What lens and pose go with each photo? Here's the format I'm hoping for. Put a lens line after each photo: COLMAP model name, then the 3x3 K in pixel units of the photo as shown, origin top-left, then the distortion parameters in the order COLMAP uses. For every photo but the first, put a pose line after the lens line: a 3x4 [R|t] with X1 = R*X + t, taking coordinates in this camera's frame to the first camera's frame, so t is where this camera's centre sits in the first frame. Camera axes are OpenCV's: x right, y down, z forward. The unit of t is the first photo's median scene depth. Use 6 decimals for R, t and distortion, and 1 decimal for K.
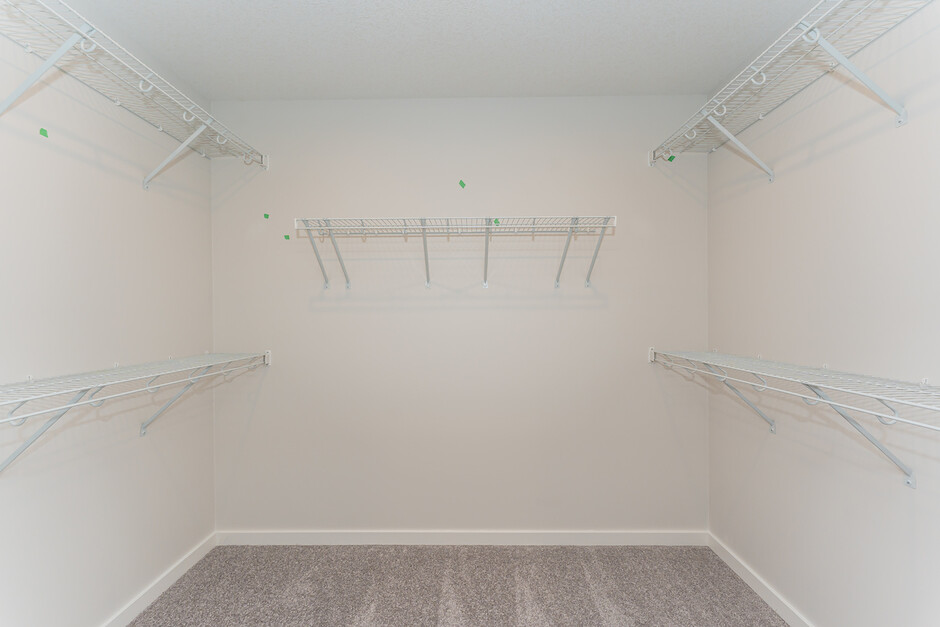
lens RADIAL K [[379.4, 0, 470.0], [0, 379.4, 313.5], [0, 0, 1]] dist [0.001059, 0.000056]
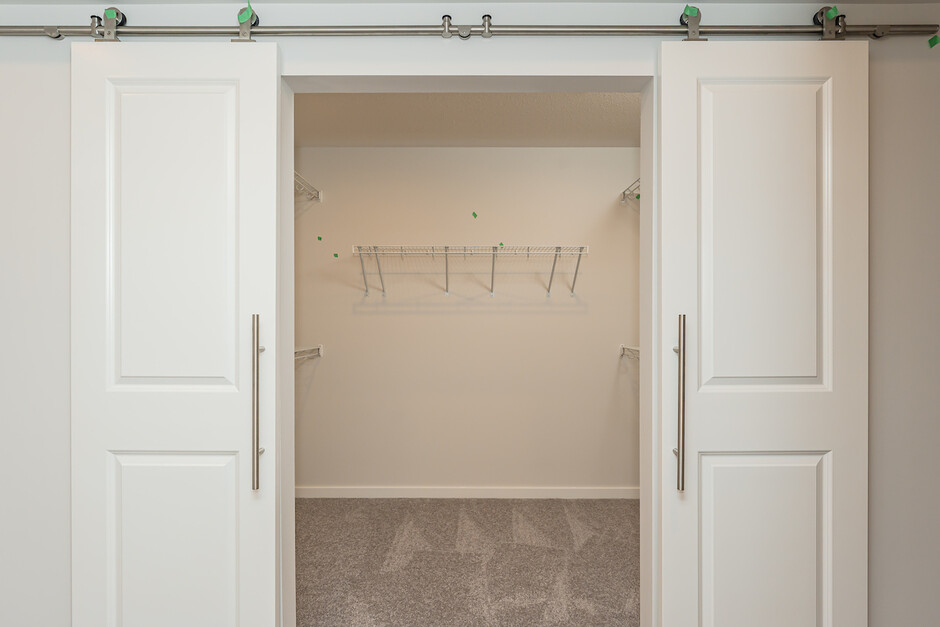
lens RADIAL K [[497.4, 0, 470.0], [0, 497.4, 313.5], [0, 0, 1]] dist [-0.000733, -0.000071]
pose [[0.999964, 0.008257, -0.001971, -0.031970], [-0.008282, 0.999885, -0.012739, 0.011233], [0.001866, 0.012755, 0.999917, -0.709529]]
